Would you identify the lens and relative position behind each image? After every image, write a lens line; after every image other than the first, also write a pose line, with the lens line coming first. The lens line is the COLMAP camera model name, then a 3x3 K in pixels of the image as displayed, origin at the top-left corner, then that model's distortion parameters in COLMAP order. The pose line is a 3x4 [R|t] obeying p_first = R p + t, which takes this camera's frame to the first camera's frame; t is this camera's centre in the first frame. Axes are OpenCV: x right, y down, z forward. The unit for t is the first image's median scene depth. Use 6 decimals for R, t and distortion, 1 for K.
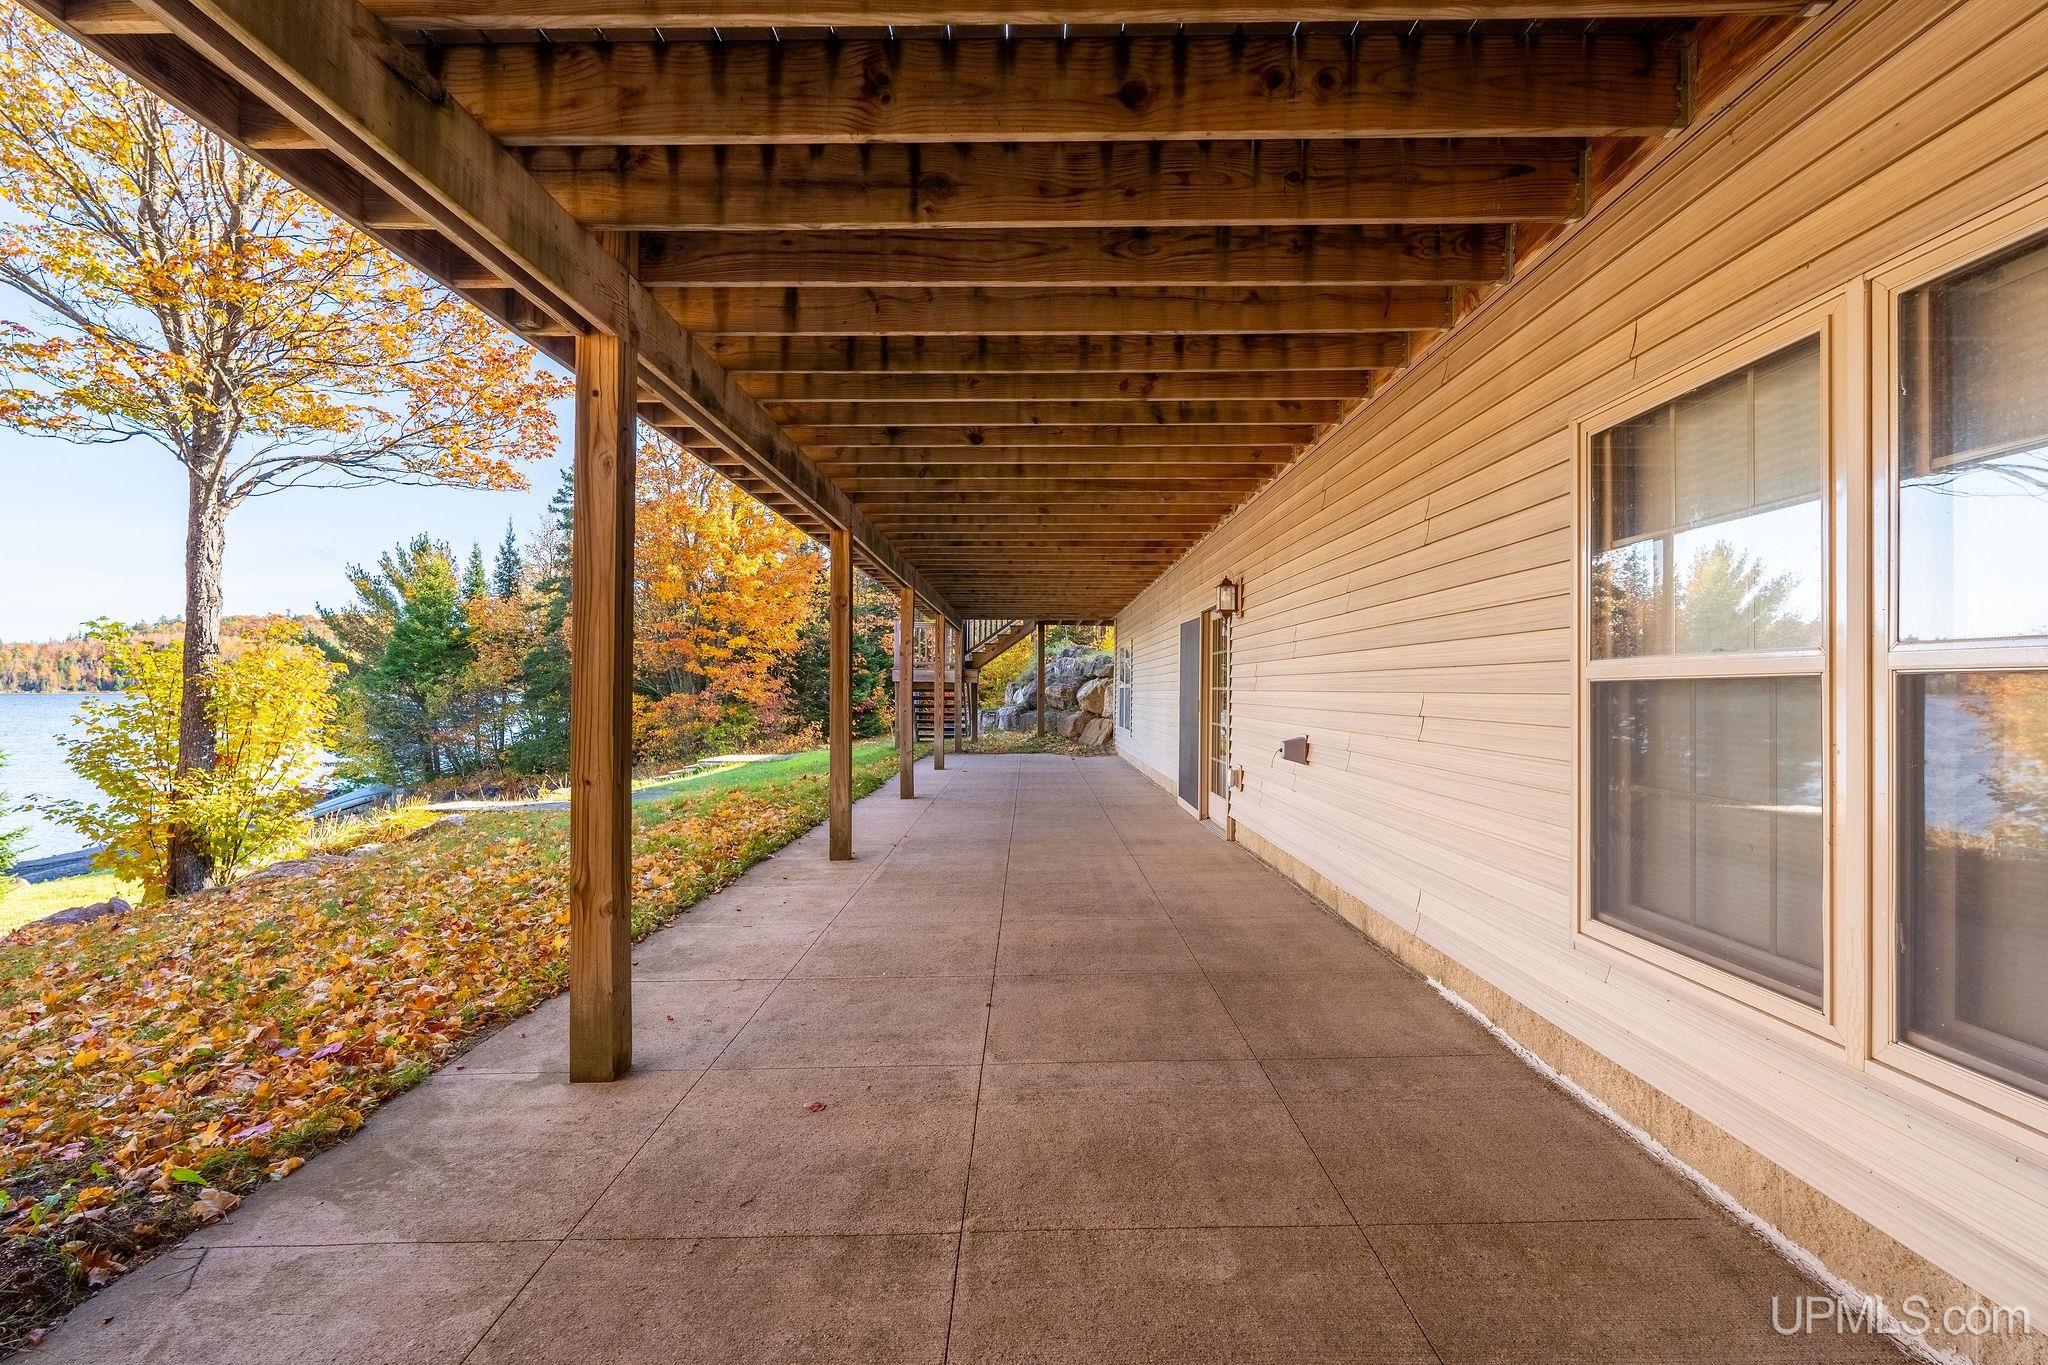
lens RADIAL K [[906.3, 0, 1024.0], [0, 906.3, 682.5], [0, 0, 1]] dist [-0.000500, -0.000678]
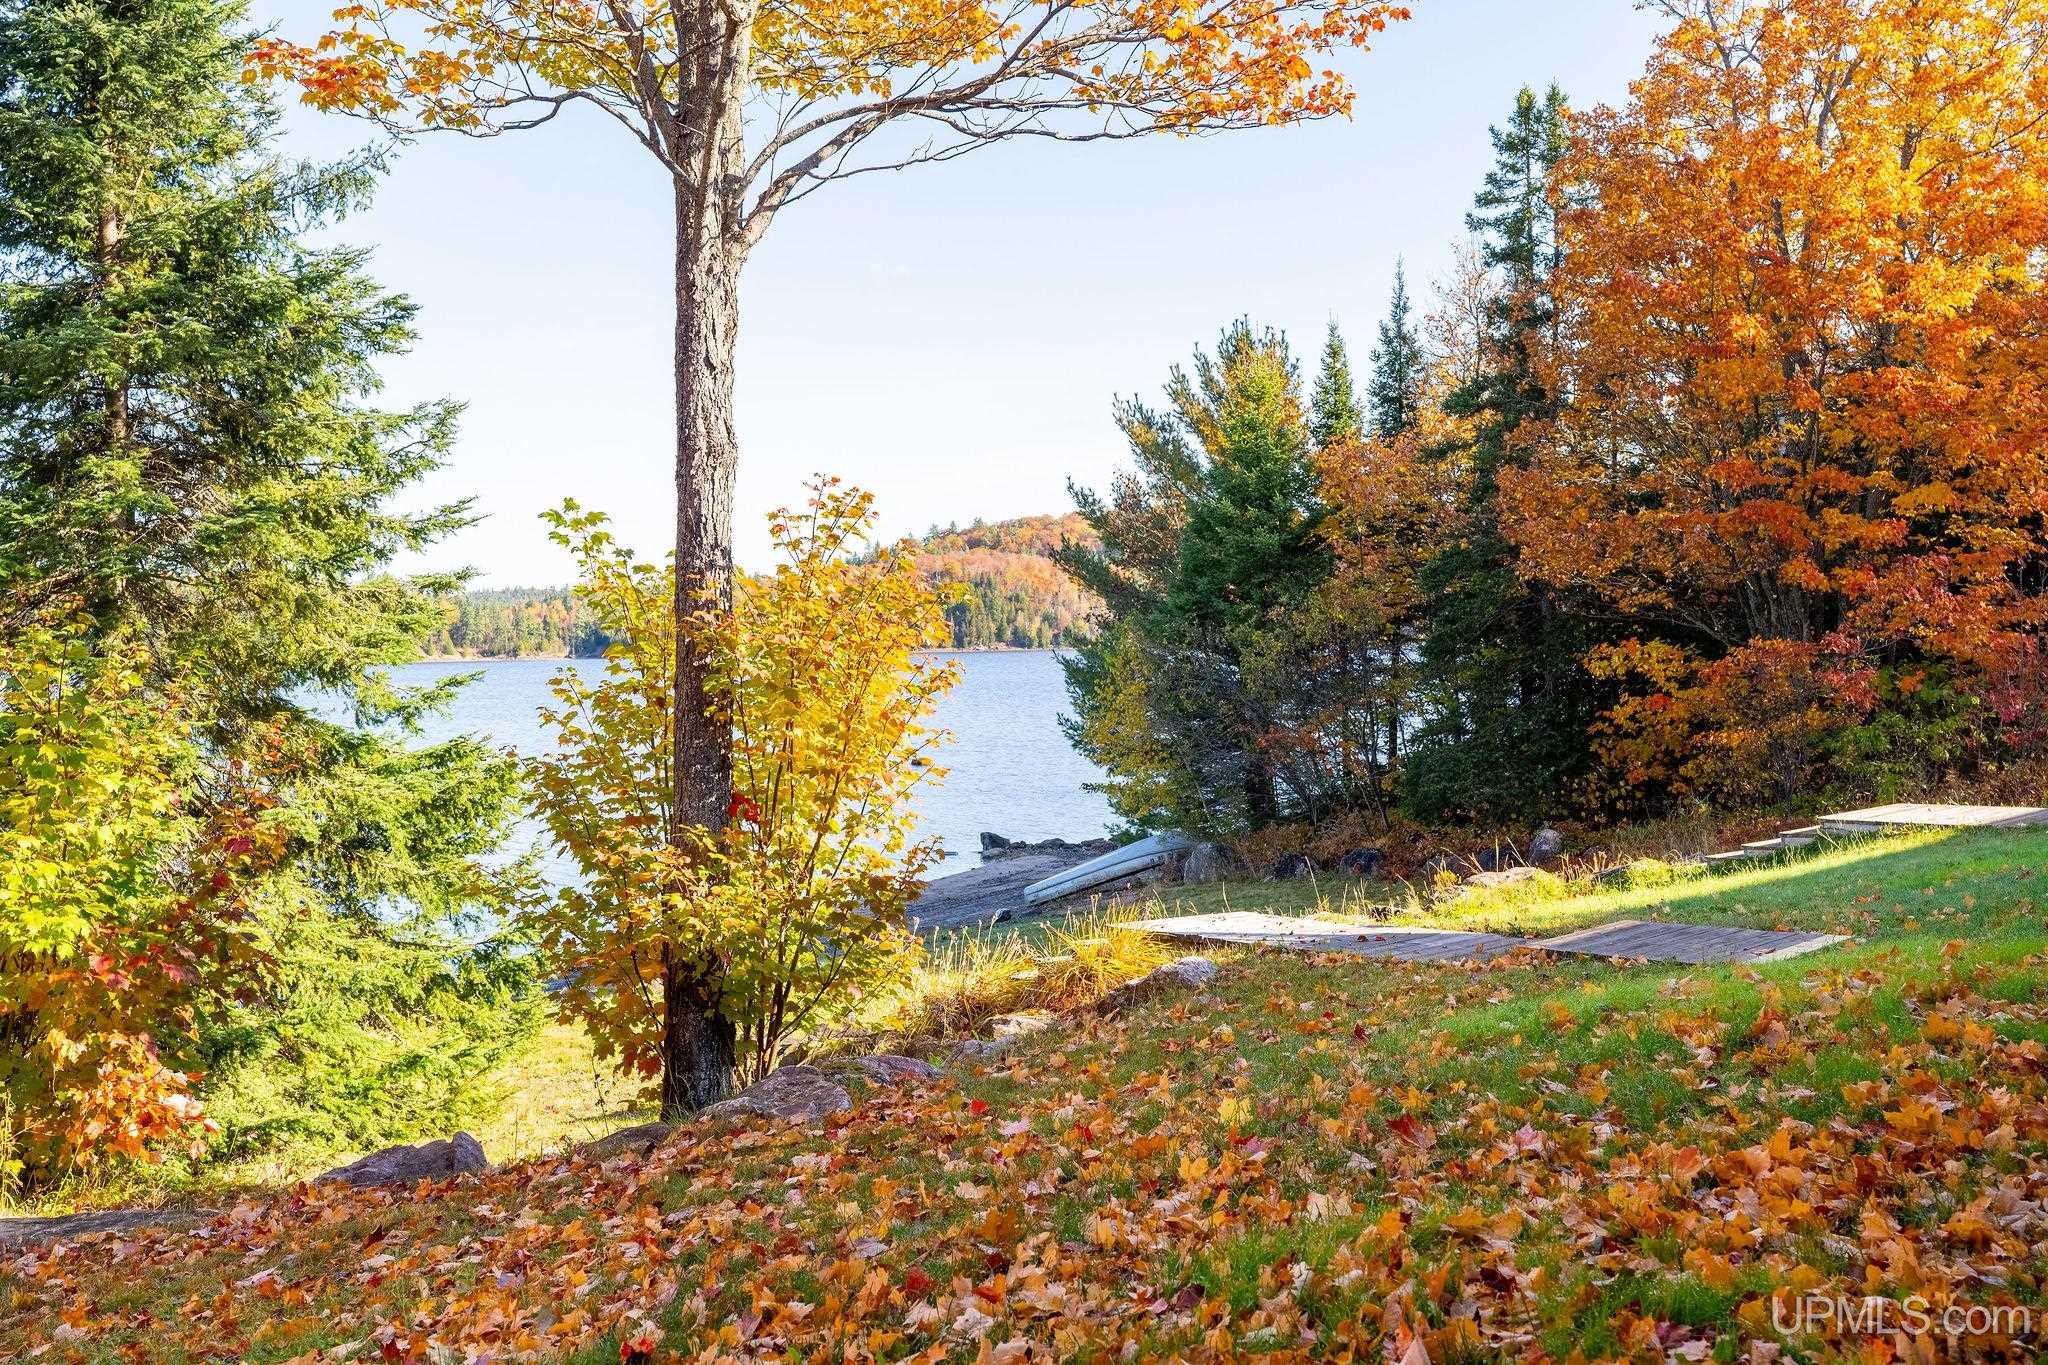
lens RADIAL K [[2013.1, 0, 1024.0], [0, 2013.1, 682.5], [0, 0, 1]] dist [0.010033, -0.022324]
pose [[0.749968, -0.002628, -0.661469, -0.042568], [0.025468, 0.999365, 0.024904, 0.000935], [0.660984, -0.035523, 0.749559, 0.123949]]
